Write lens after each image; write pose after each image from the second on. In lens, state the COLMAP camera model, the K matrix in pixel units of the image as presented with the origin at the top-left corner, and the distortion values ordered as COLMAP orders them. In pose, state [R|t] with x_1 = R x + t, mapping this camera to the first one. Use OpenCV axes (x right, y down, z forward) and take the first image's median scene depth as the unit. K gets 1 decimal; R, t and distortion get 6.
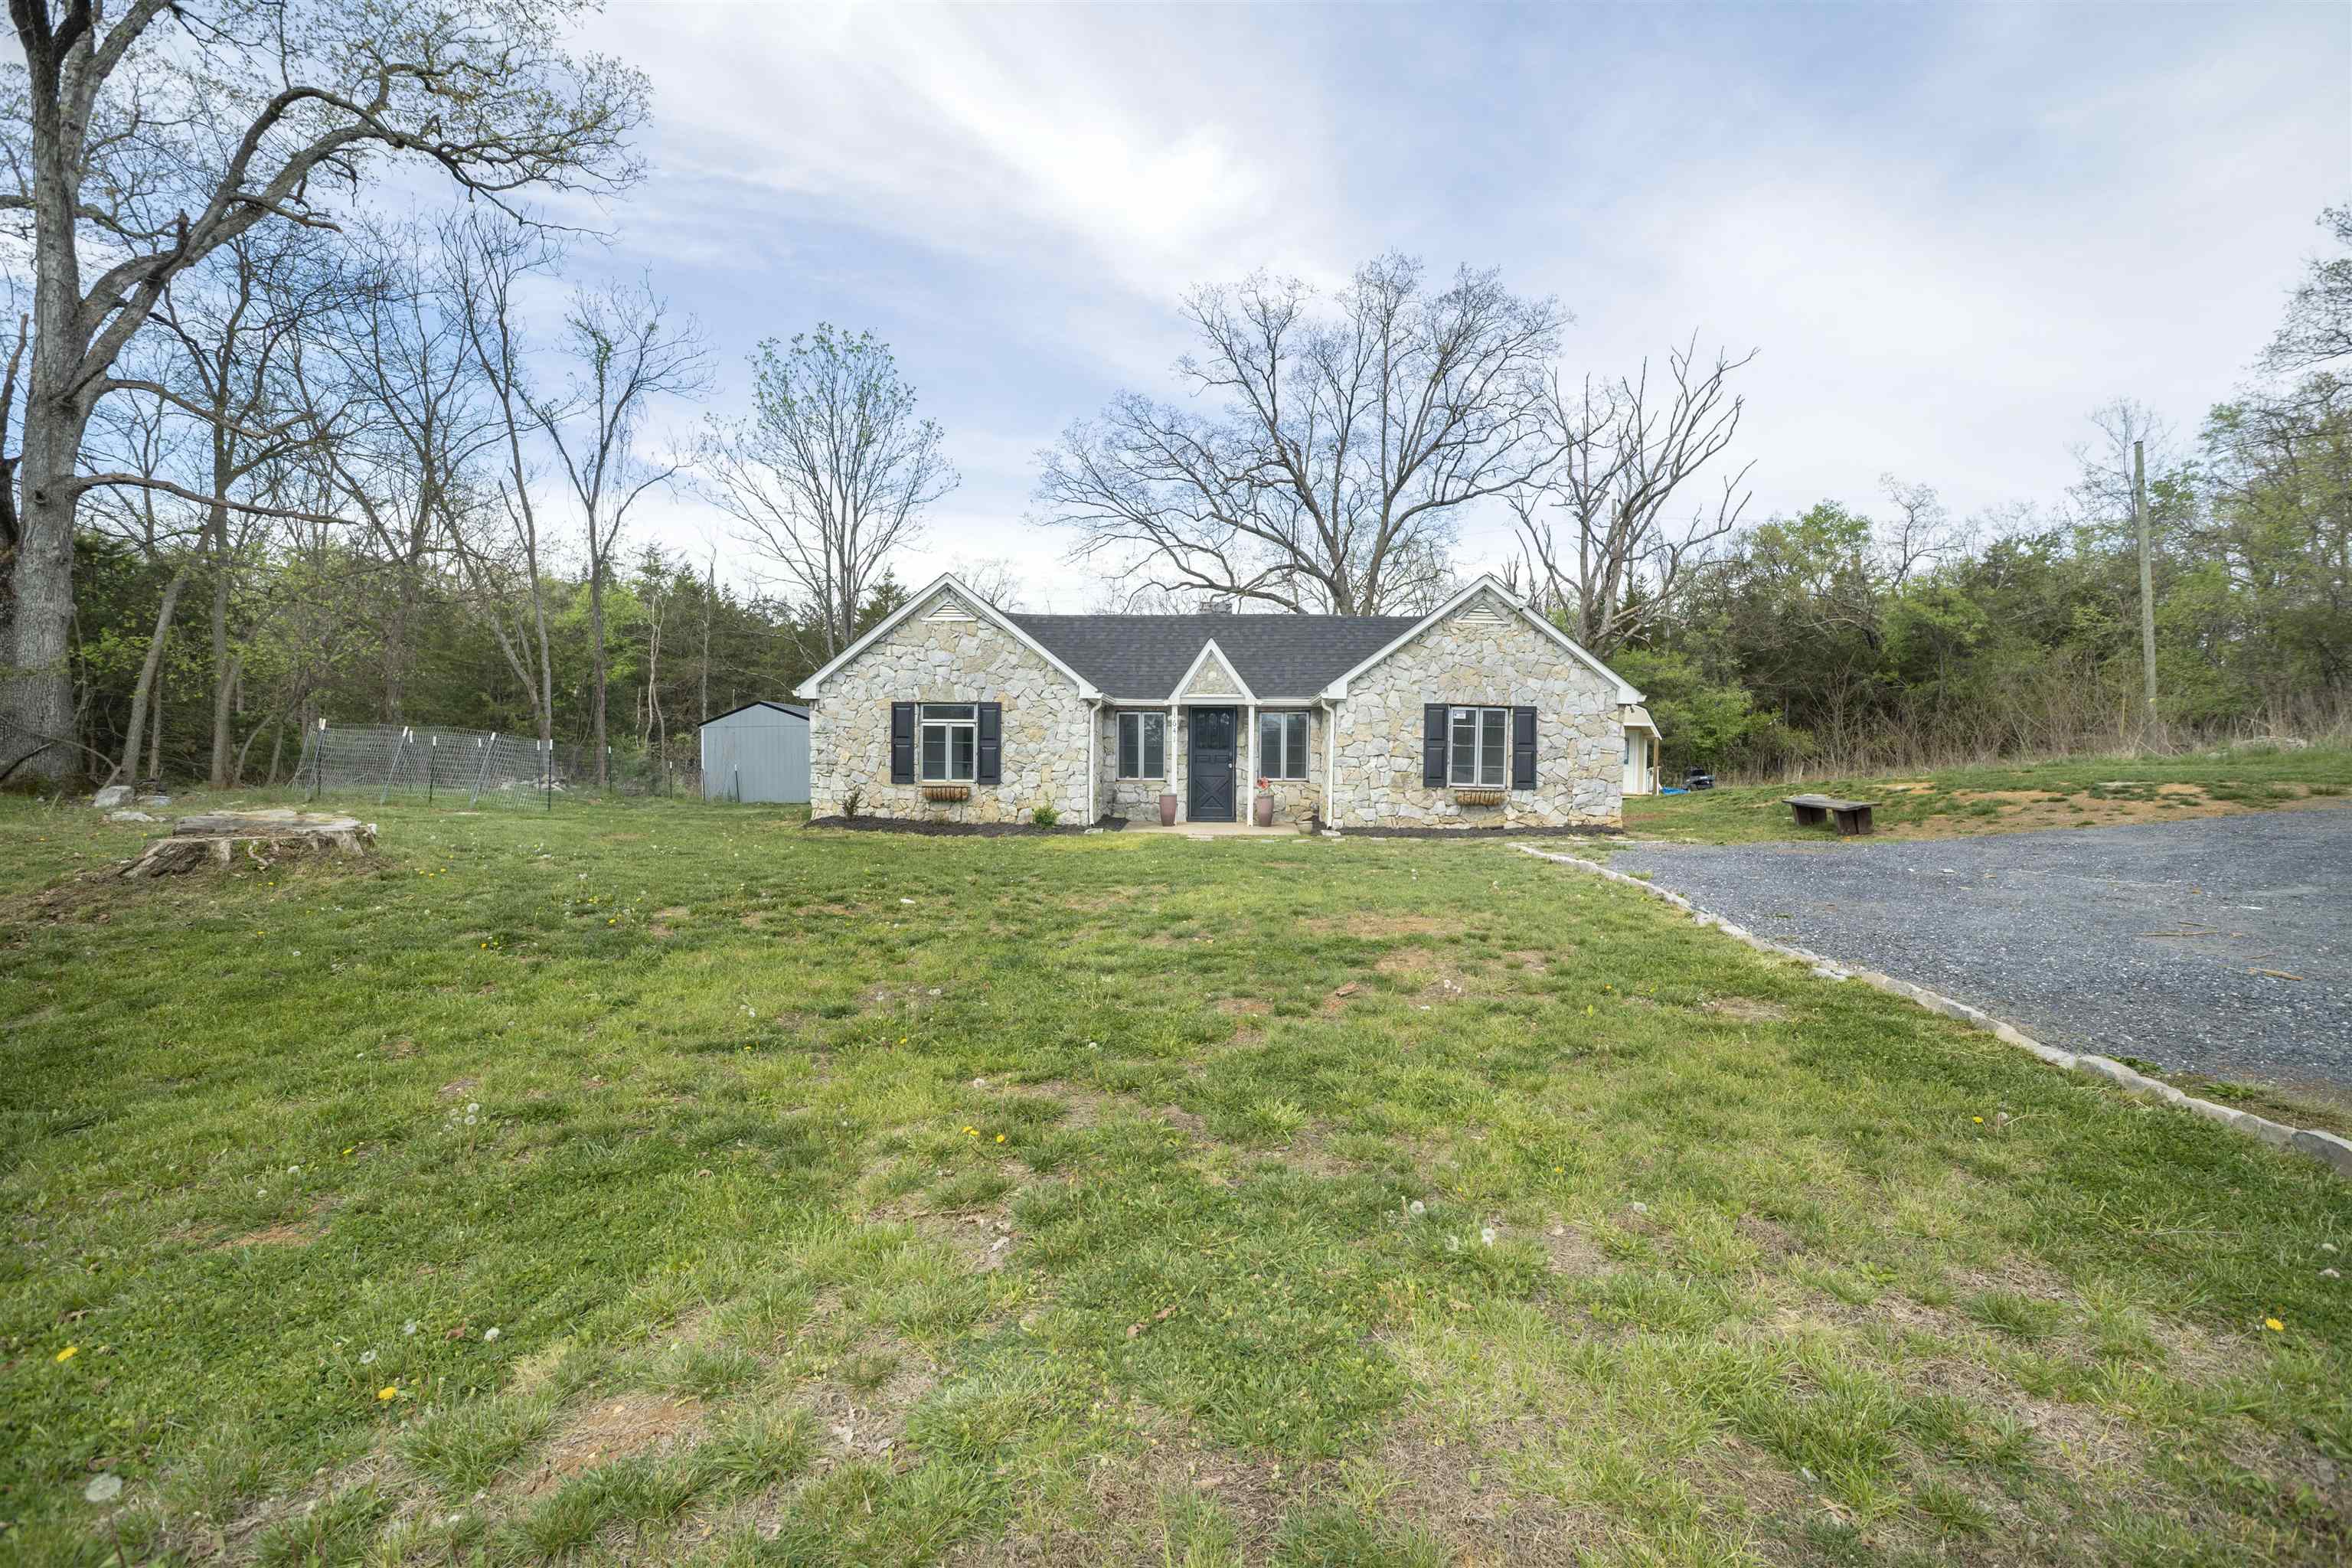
lens RADIAL K [[1031.2, 0, 1184.3], [0, 1031.2, 782.9], [0, 0, 1]] dist [-0.042558, 0.002709]
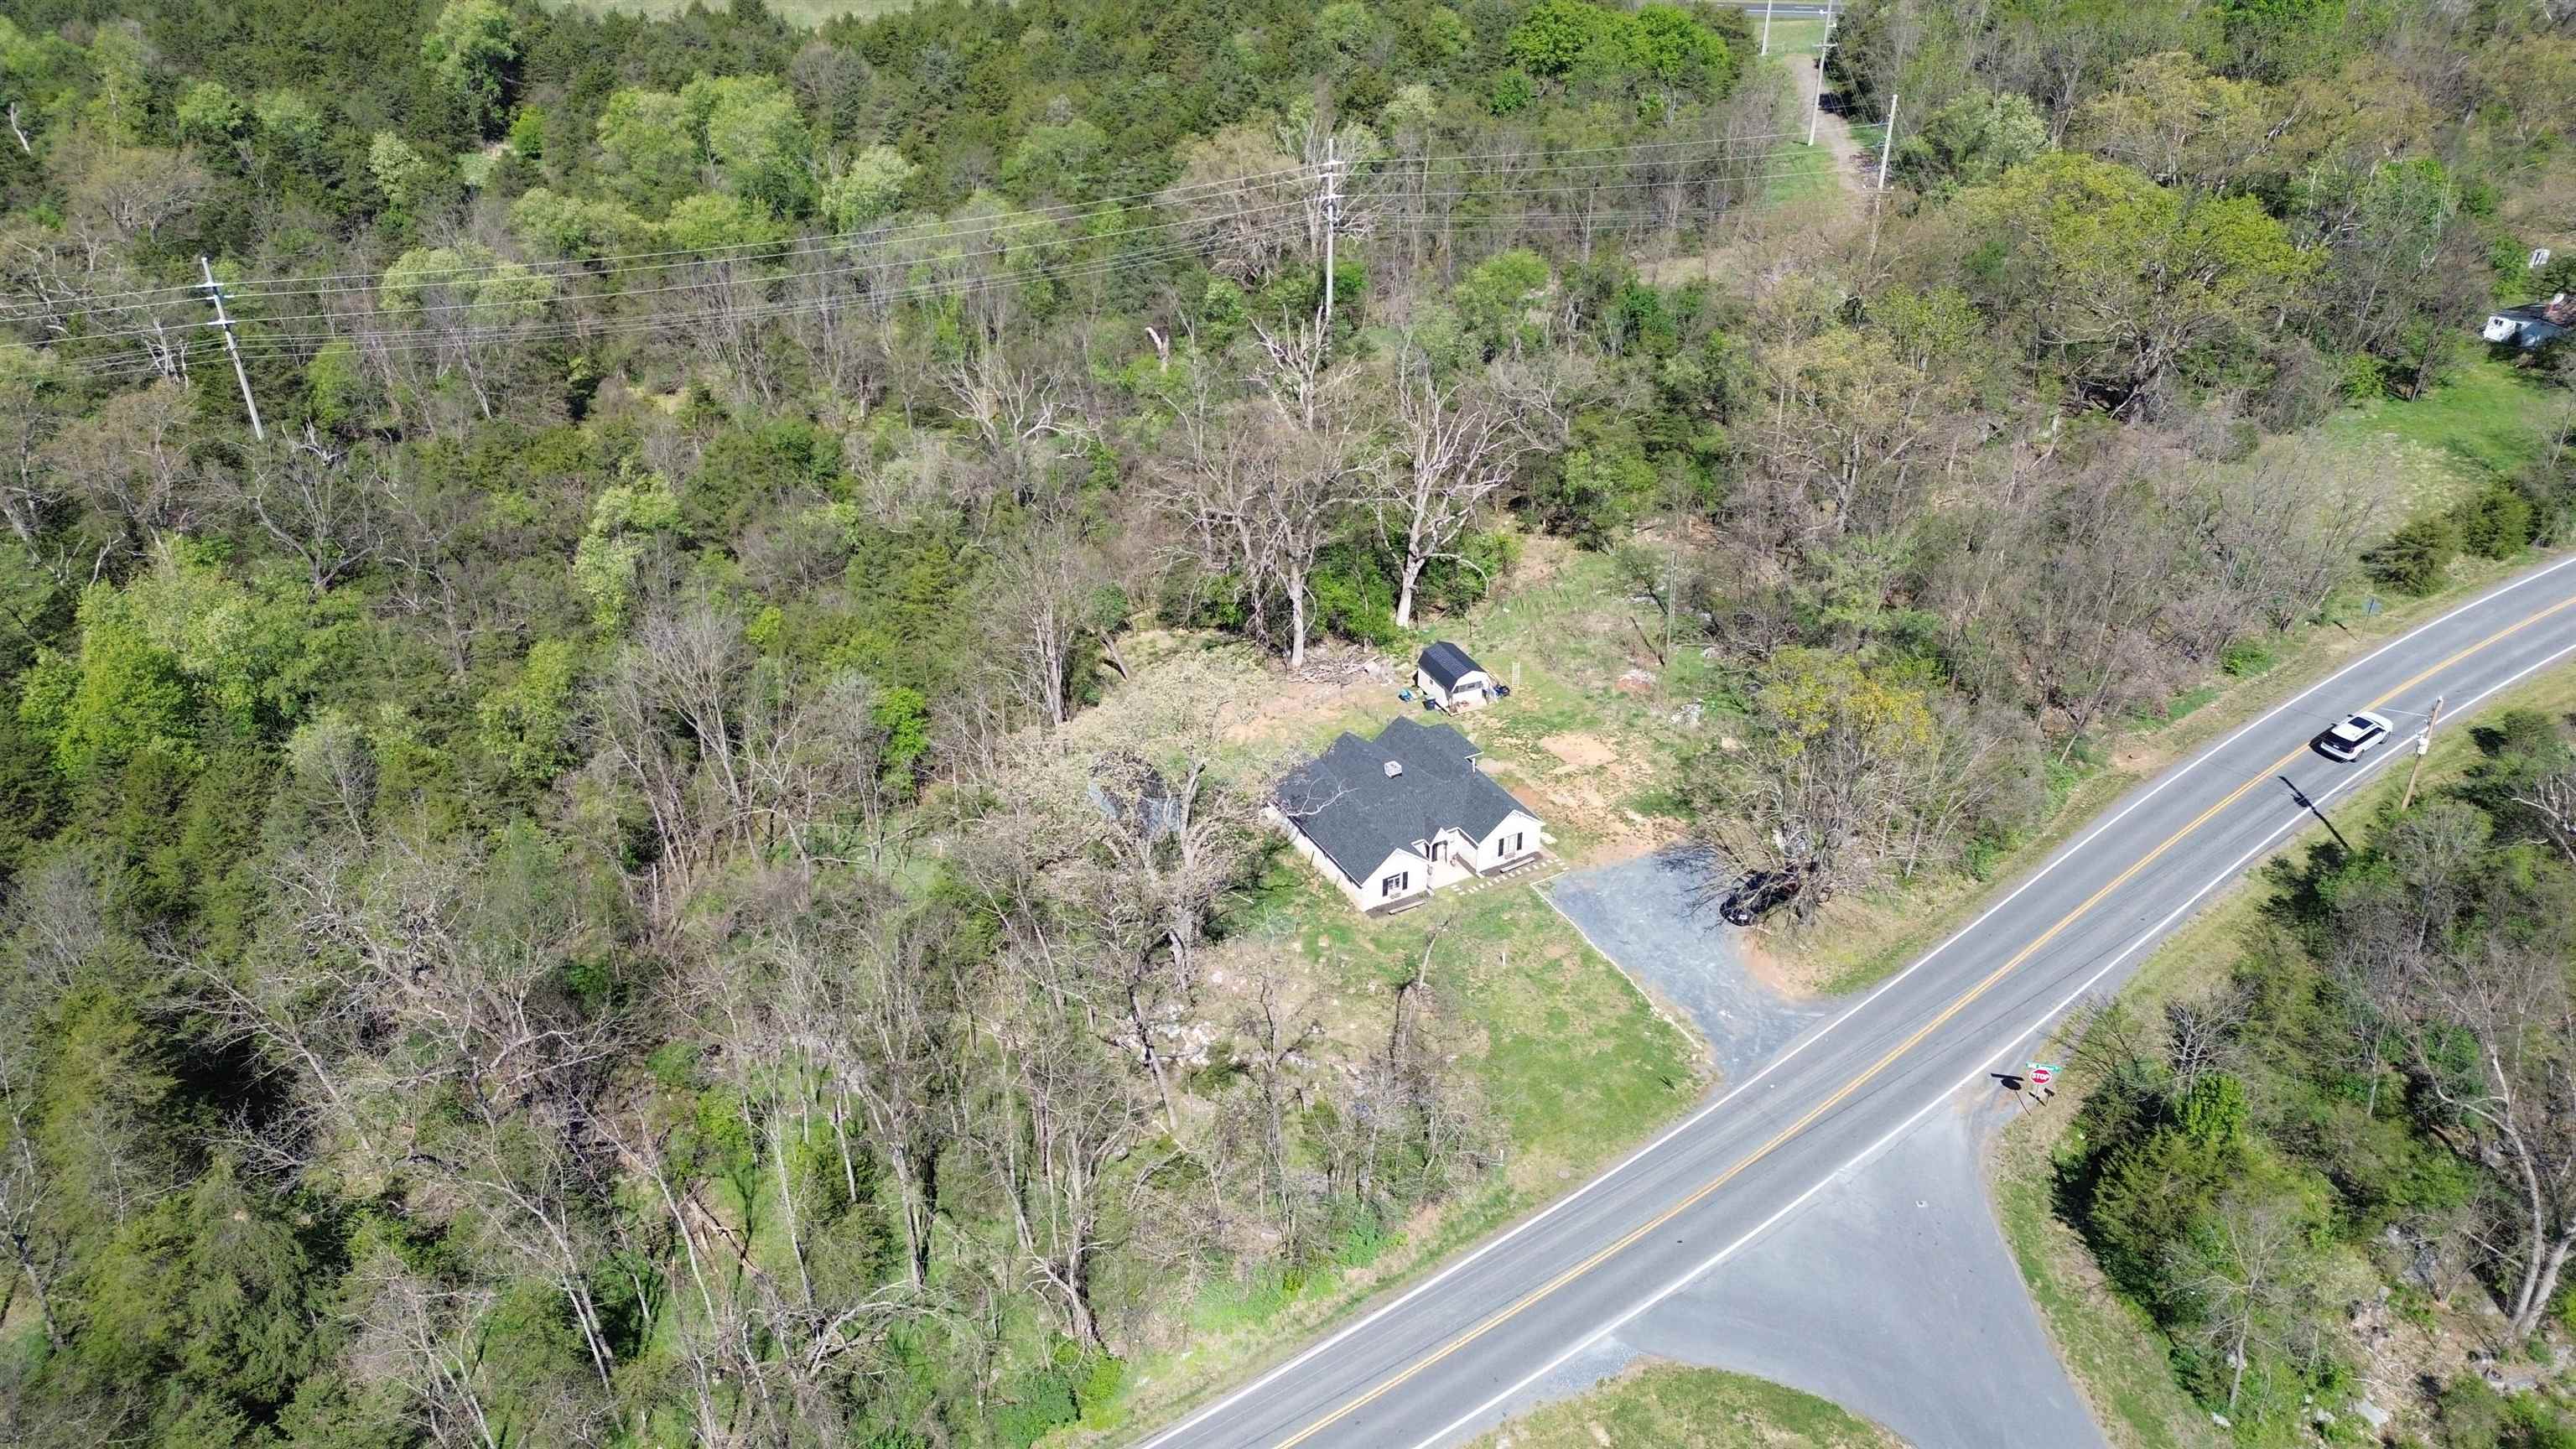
lens RADIAL K [[1814.1, 0, 1276.1], [0, 1814.1, 707.7], [0, 0, 1]] dist [0.086310, -0.069479]
pose [[0.858650, -0.272542, 0.434097, -2.989941], [0.027140, 0.869905, 0.492473, -3.504524], [-0.511843, -0.411081, 0.754341, -3.190264]]
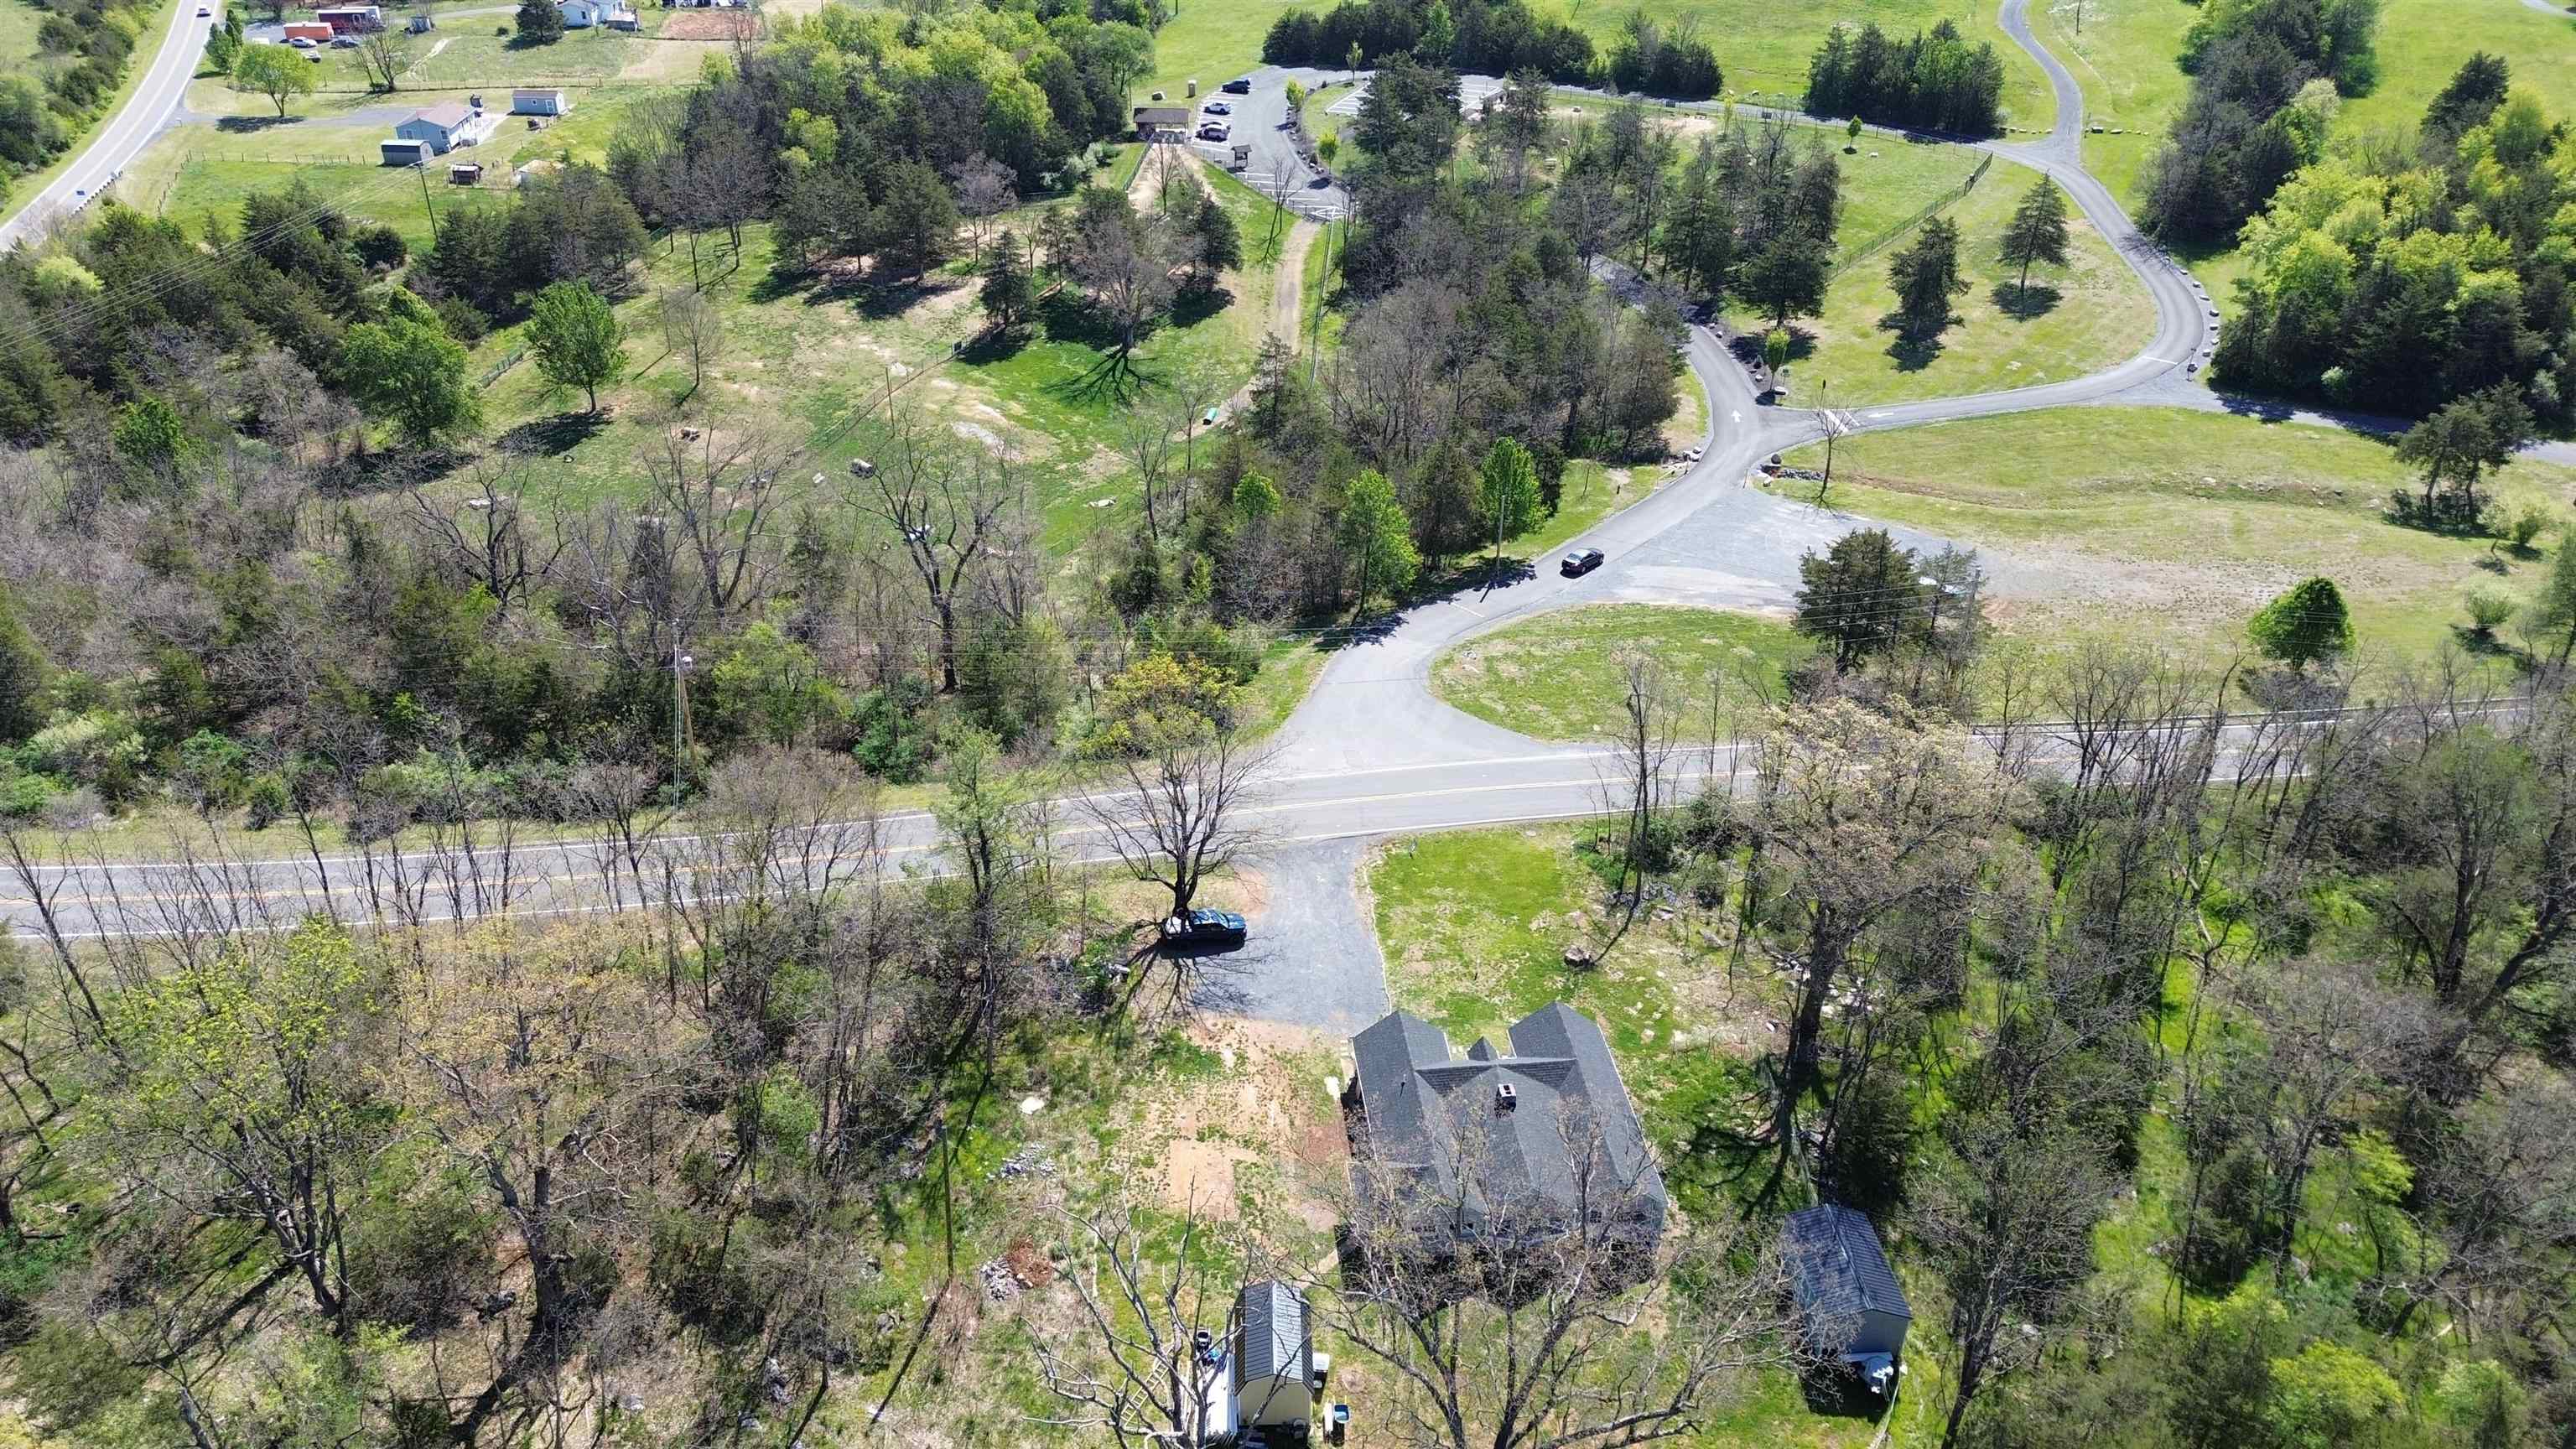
lens RADIAL K [[1814.1, 0, 1291.4], [0, 1814.1, 709.8], [0, 0, 1]] dist [0.086310, -0.069479]
pose [[-0.989703, 0.061945, -0.129036, 1.193899], [-0.015333, 0.850432, 0.525862, -3.694044], [0.142311, 0.522426, -0.840725, 4.812997]]
